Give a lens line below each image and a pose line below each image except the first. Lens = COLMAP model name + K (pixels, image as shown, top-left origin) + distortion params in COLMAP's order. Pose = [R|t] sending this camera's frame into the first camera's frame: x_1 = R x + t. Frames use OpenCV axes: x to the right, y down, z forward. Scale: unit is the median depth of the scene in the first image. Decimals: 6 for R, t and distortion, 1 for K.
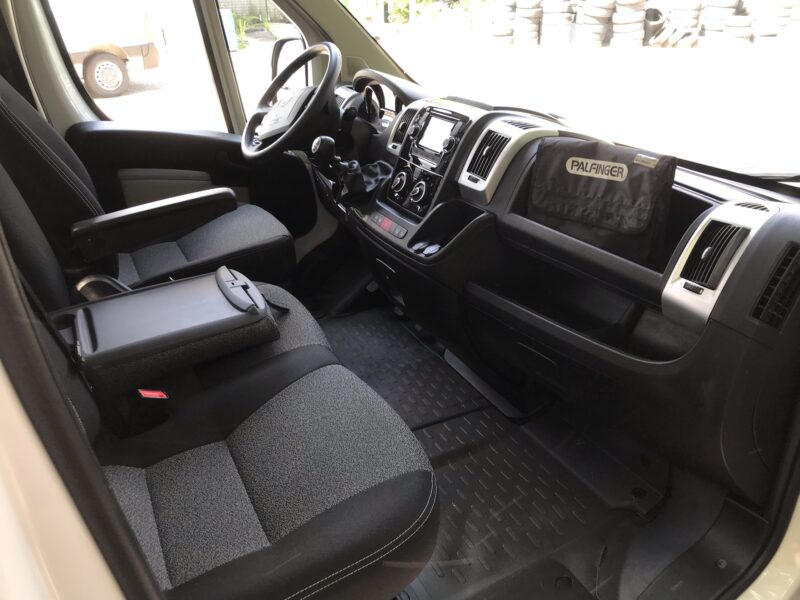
lens RADIAL K [[652.5, 0, 399.9], [0, 652.5, 296.6], [0, 0, 1]] dist [0.035247, -0.027209]
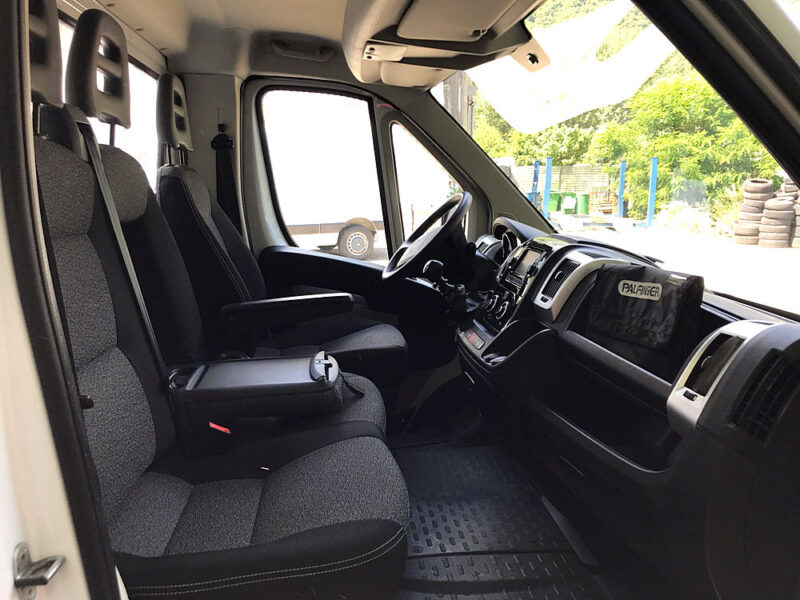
lens RADIAL K [[652.5, 0, 395.4], [0, 652.5, 294.7], [0, 0, 1]] dist [0.035247, -0.027209]
pose [[0.933360, 0.096328, -0.345774, 0.253369], [-0.186153, 0.953547, -0.236843, 0.112933], [0.306897, 0.285427, 0.907935, -0.056607]]
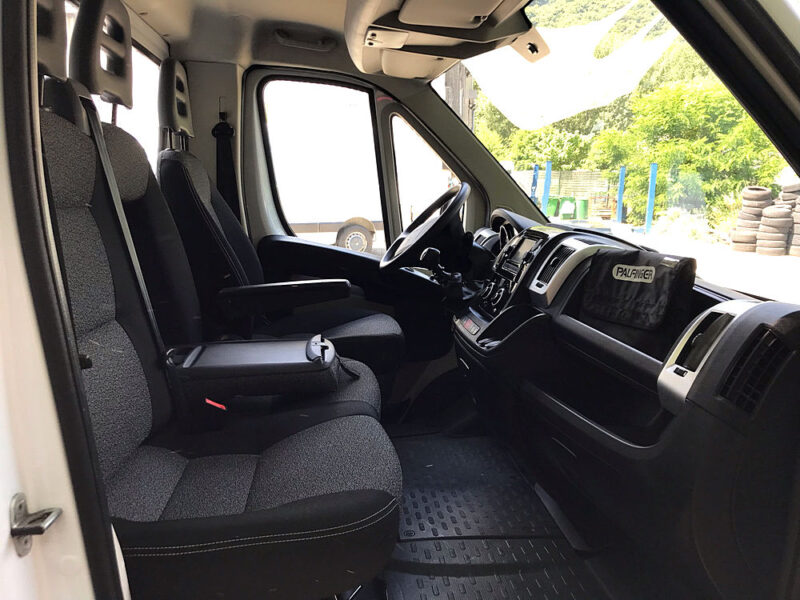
lens RADIAL K [[652.5, 0, 395.0], [0, 652.5, 294.4], [0, 0, 1]] dist [0.035247, -0.027209]
pose [[0.932375, 0.111441, -0.343888, 0.261839], [-0.202492, 0.949049, -0.241461, 0.145327], [0.299457, 0.294766, 0.907435, -0.055498]]
